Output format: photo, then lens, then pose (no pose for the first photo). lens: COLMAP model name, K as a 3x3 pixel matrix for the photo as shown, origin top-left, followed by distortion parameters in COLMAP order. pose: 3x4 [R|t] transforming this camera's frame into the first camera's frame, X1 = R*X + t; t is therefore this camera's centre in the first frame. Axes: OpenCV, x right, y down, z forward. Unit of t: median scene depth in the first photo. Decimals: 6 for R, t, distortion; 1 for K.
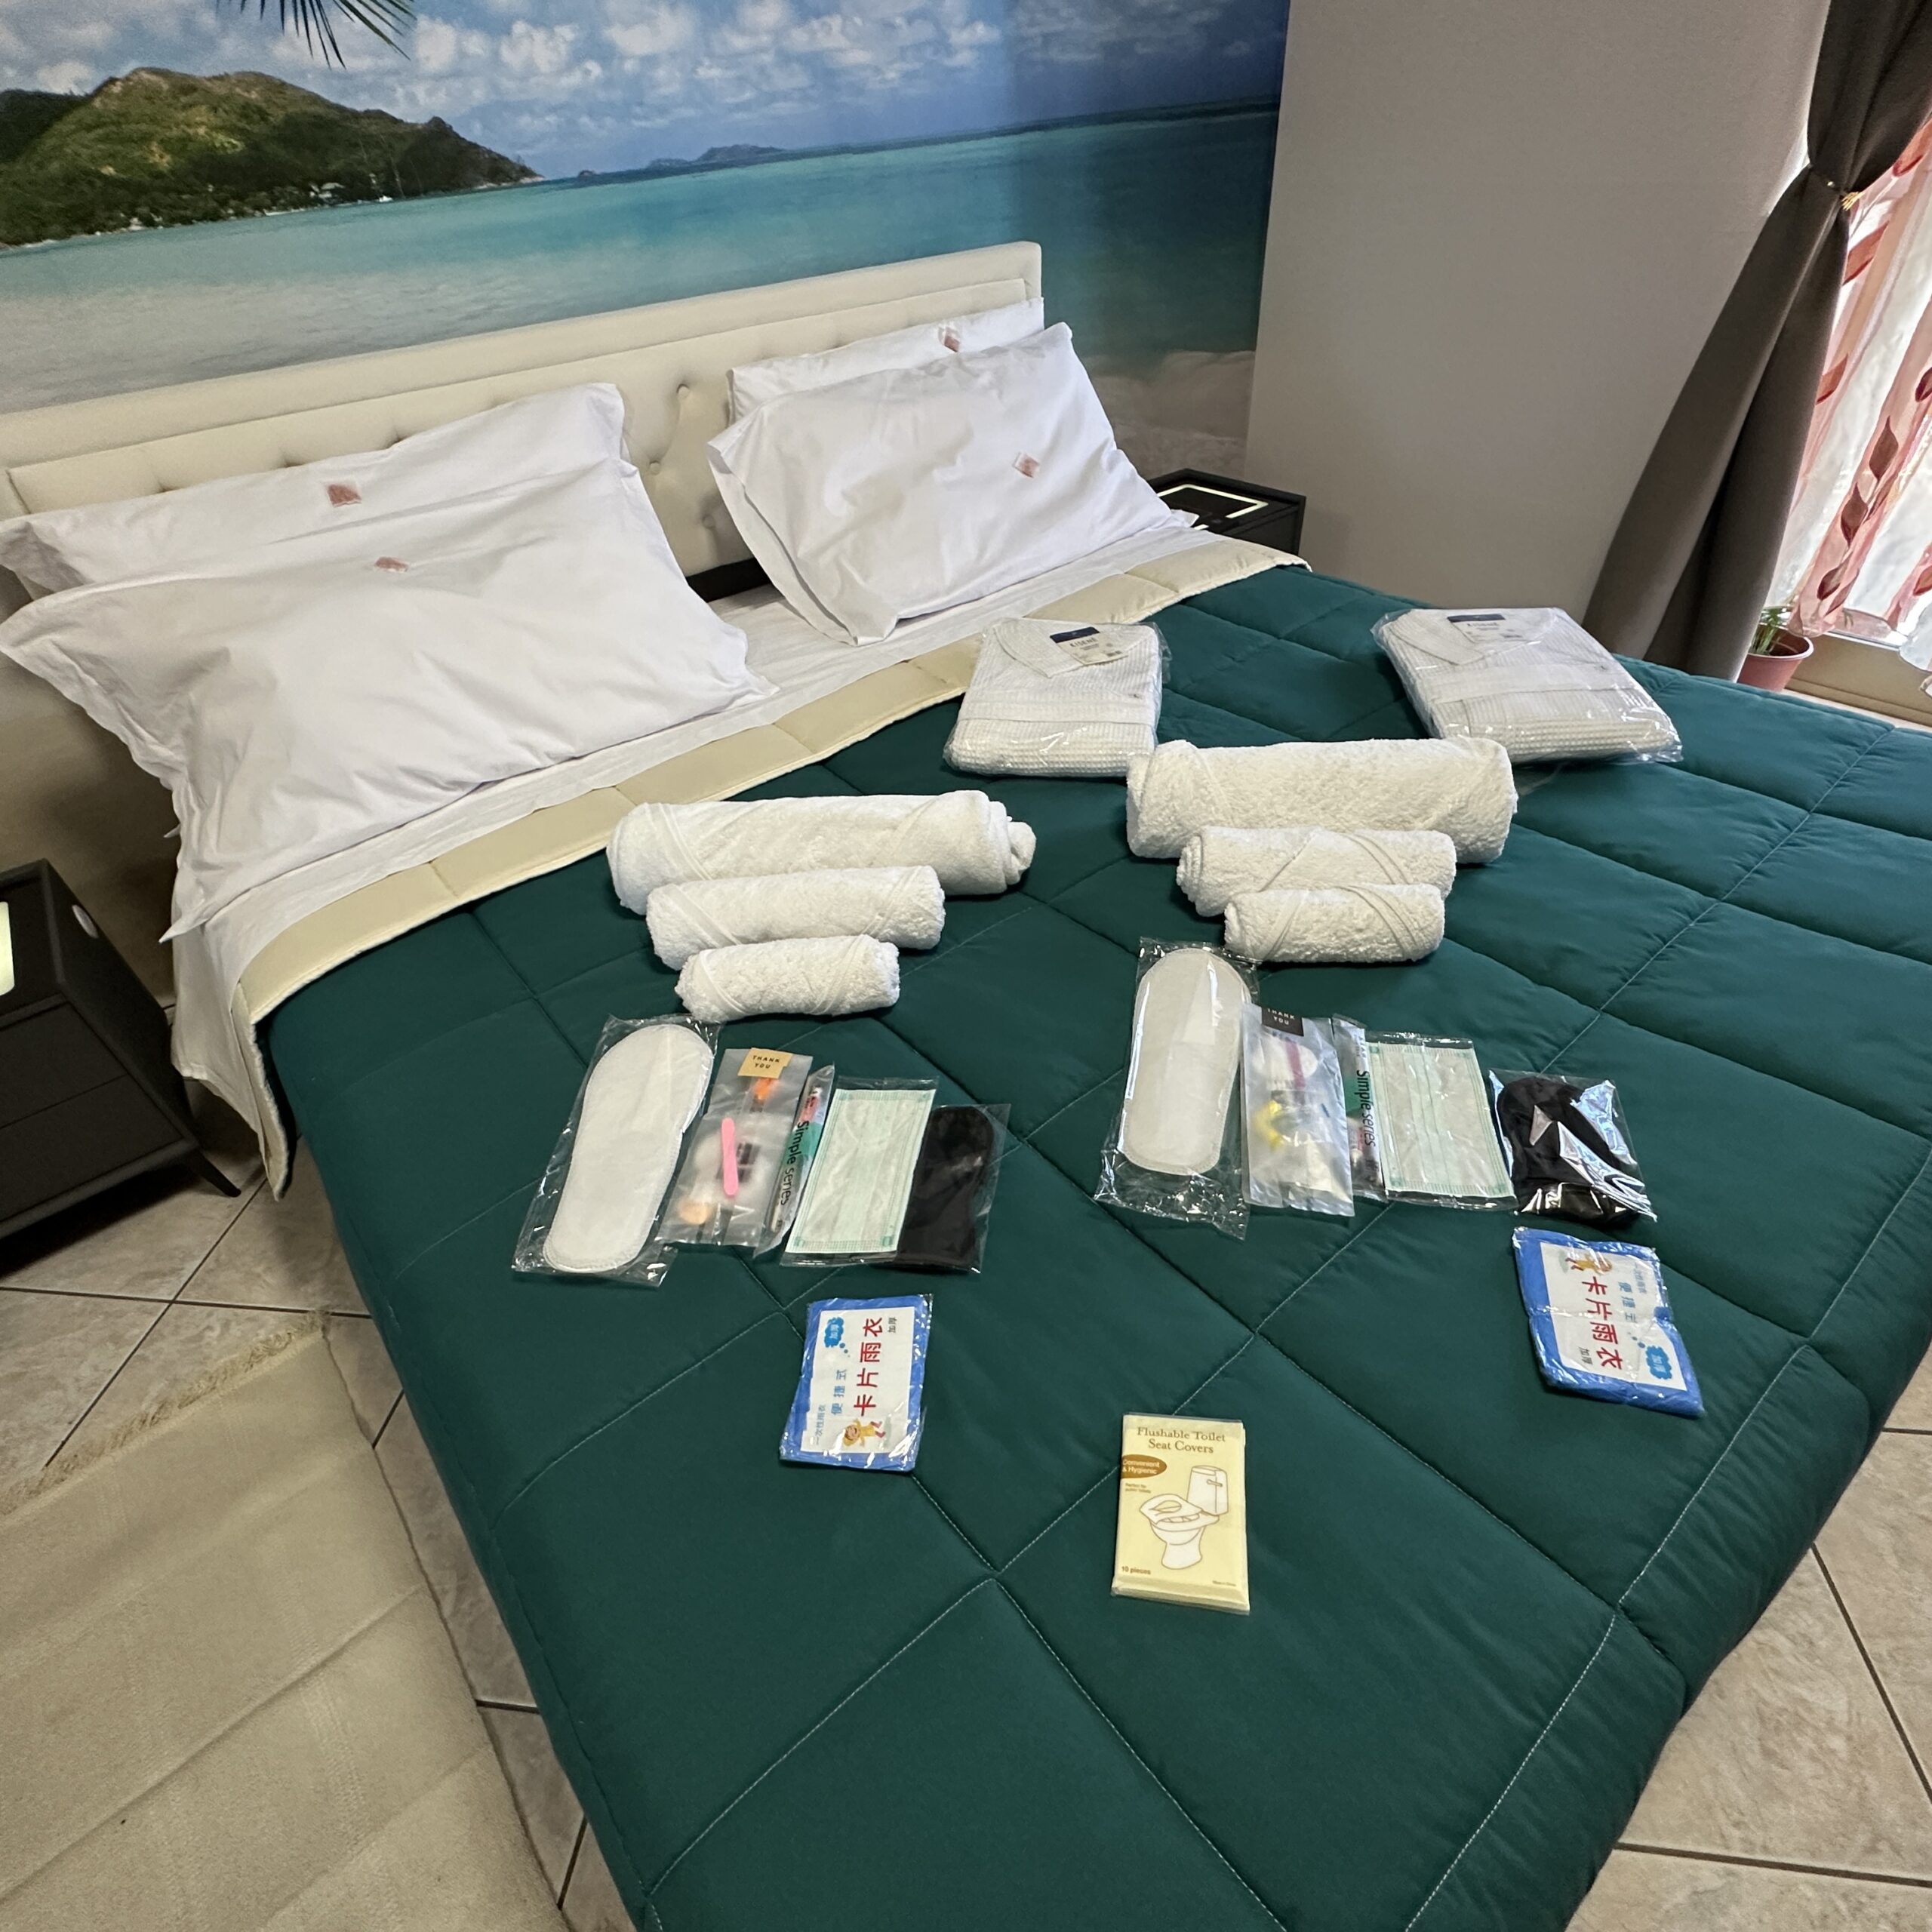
lens RADIAL K [[1025.0, 0, 965.9], [0, 1025.0, 963.8], [0, 0, 1]] dist [-0.006586, 0.001300]
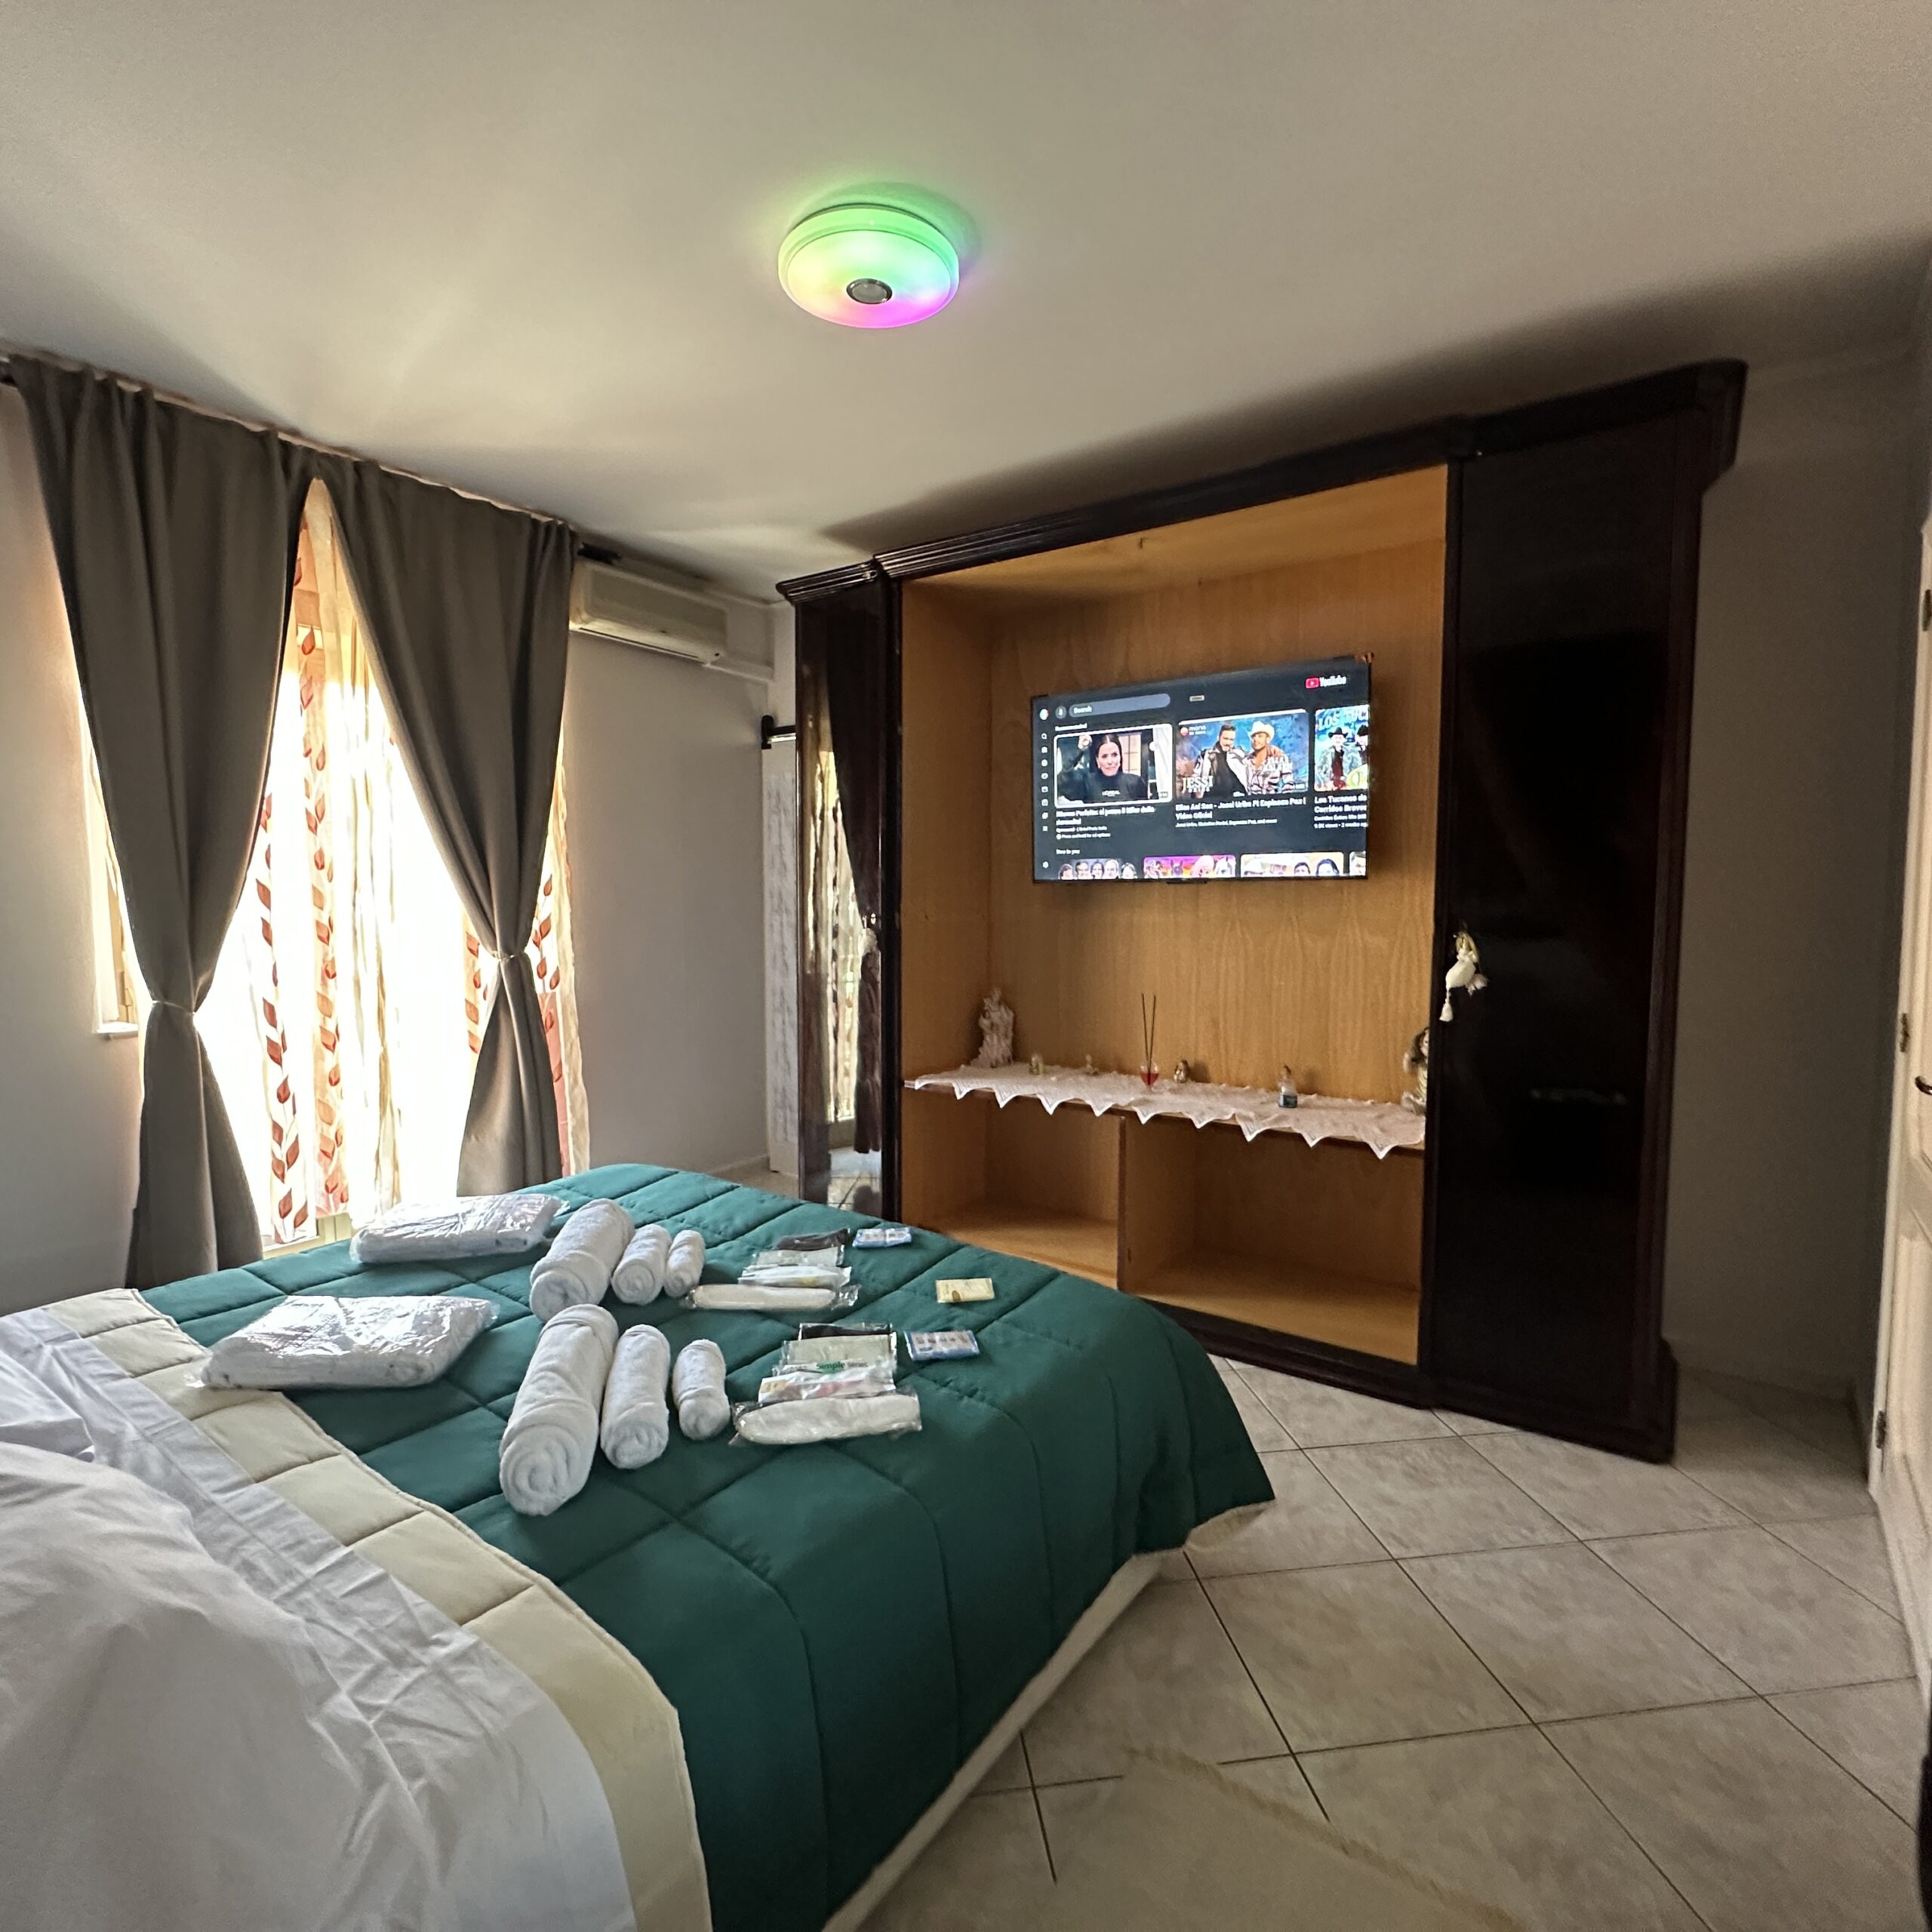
lens RADIAL K [[1025.0, 0, 971.6], [0, 1025.0, 969.8], [0, 0, 1]] dist [-0.006586, 0.001300]
pose [[-0.250637, 0.001706, 0.968080, -1.270512], [0.641458, 0.749258, 0.164754, -0.318324], [-0.725060, 0.662276, -0.188886, 0.411097]]
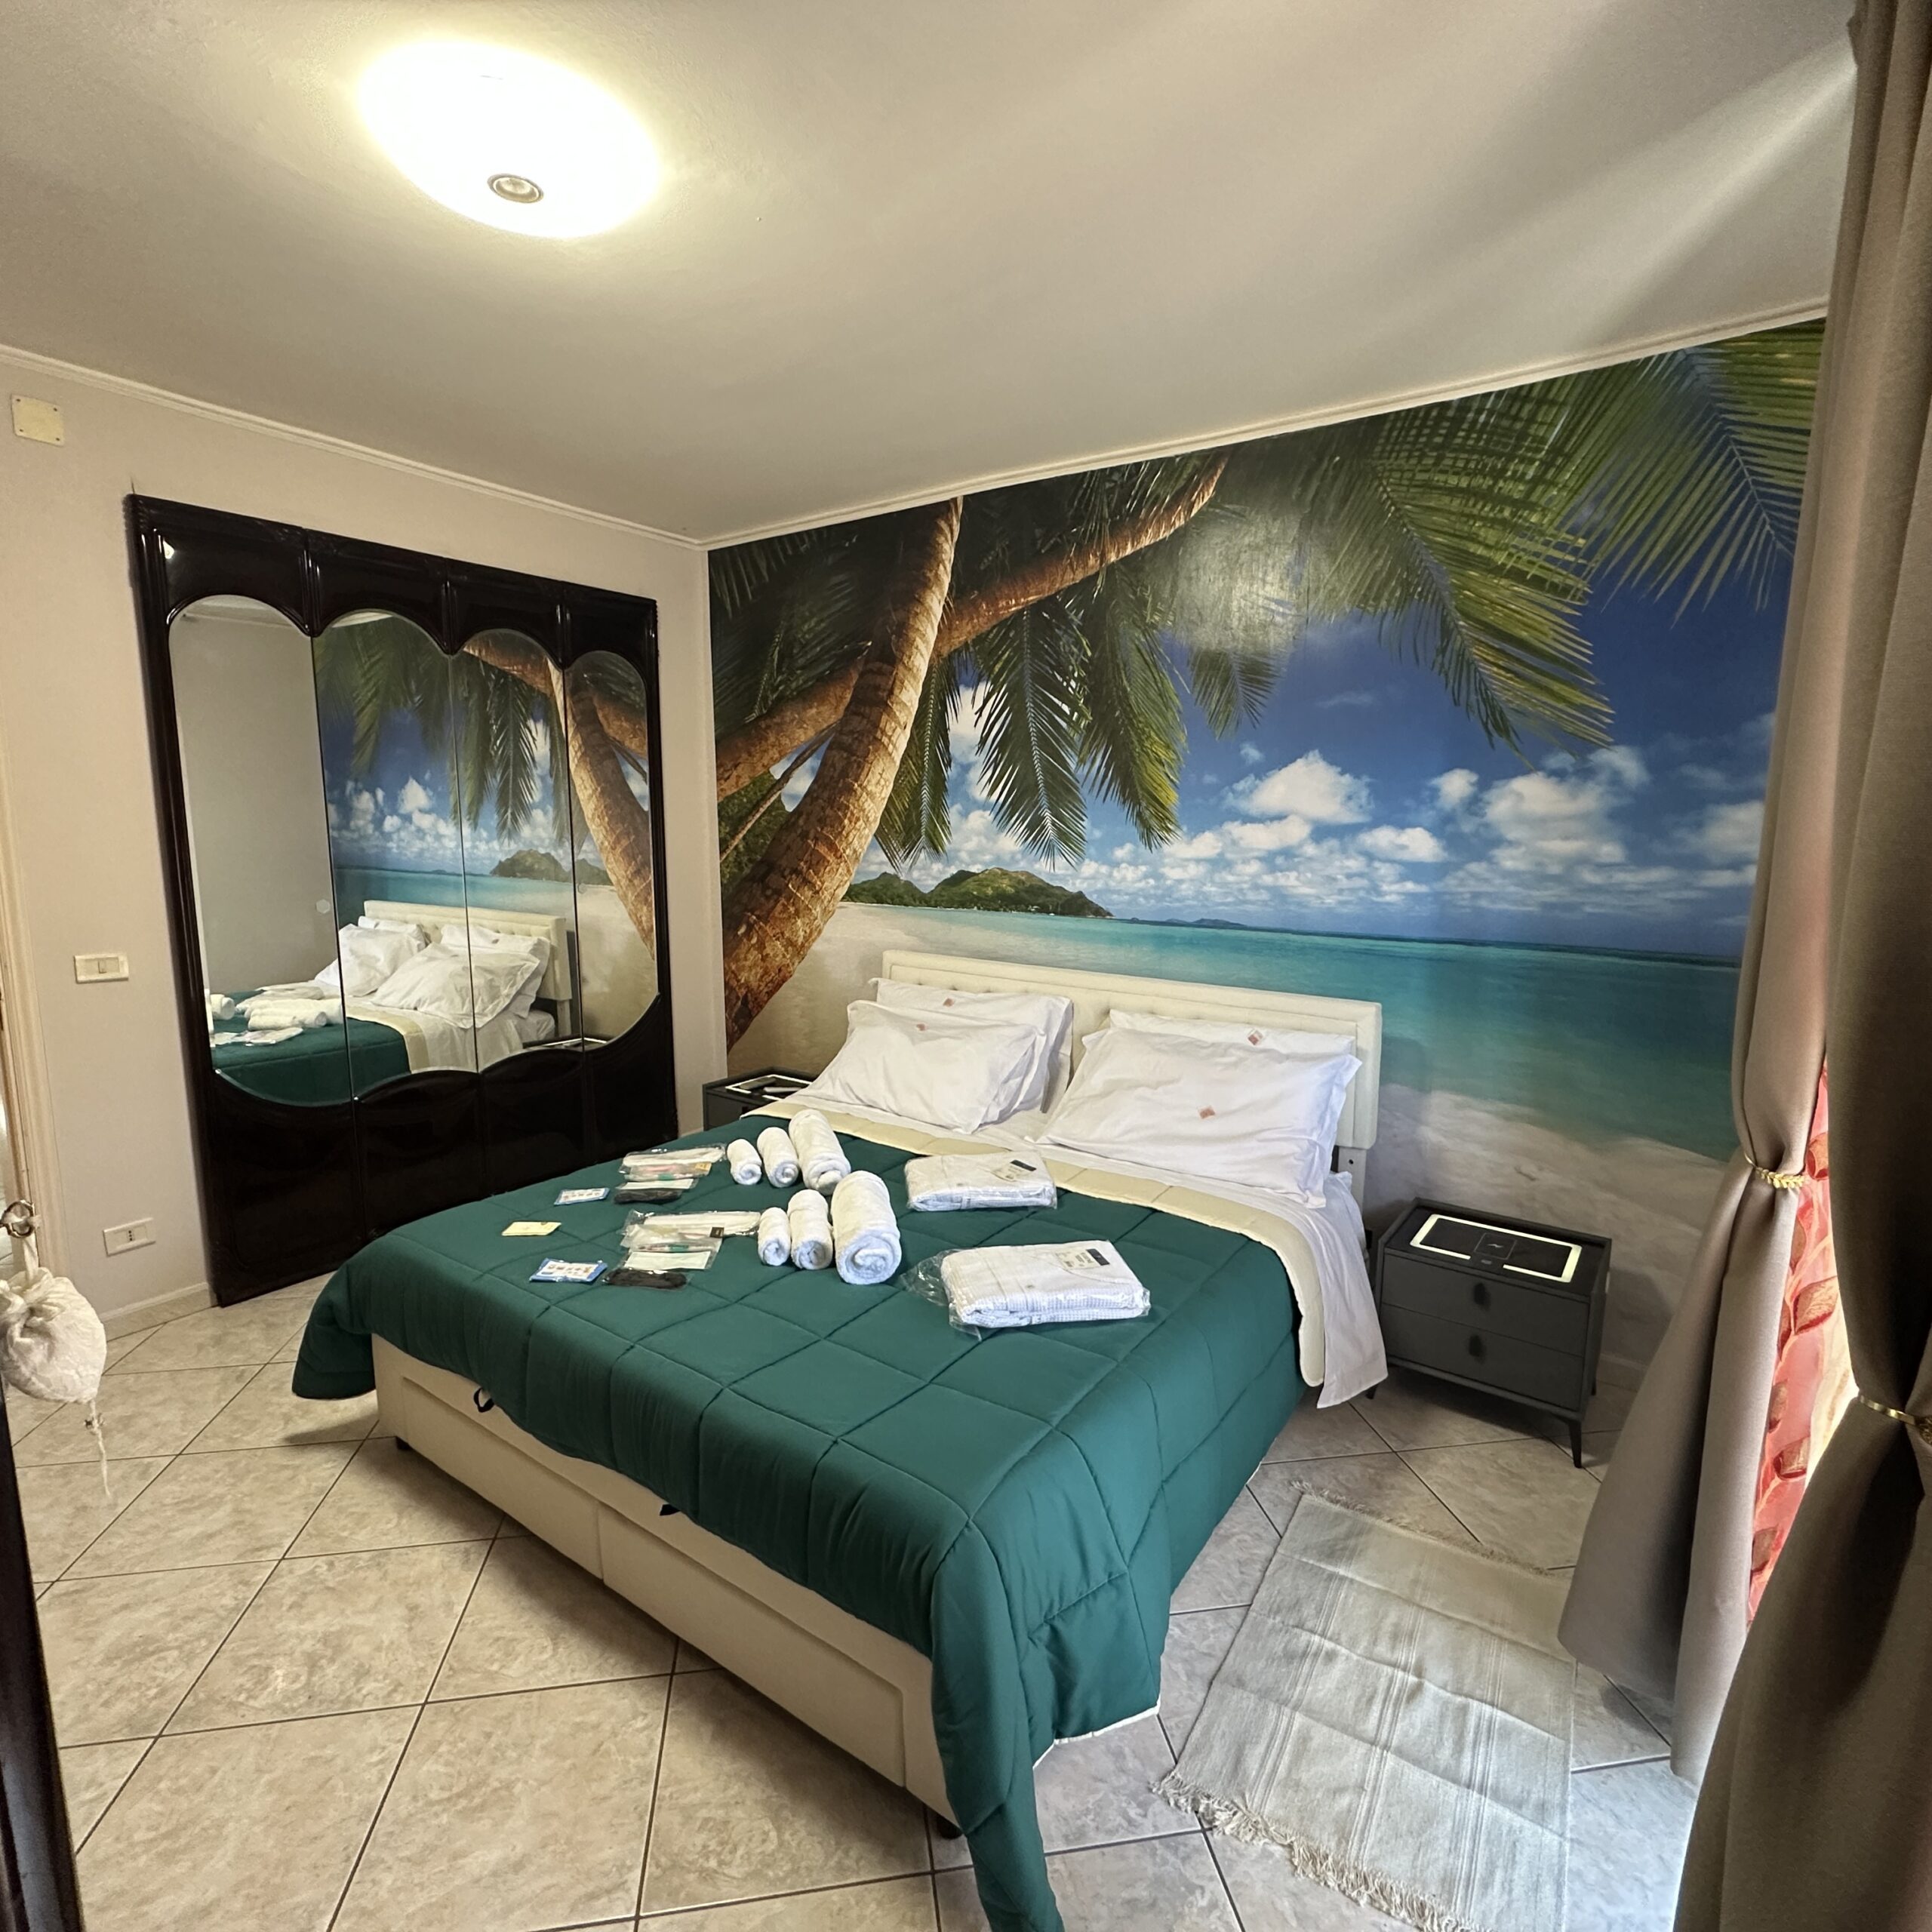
lens RADIAL K [[1025.0, 0, 965.5], [0, 1025.0, 967.5], [0, 0, 1]] dist [-0.006586, 0.001300]
pose [[0.266262, 0.207358, -0.941333, 1.768479], [-0.643620, 0.765226, -0.013487, -0.523194], [0.717536, 0.609452, 0.337210, 0.129354]]
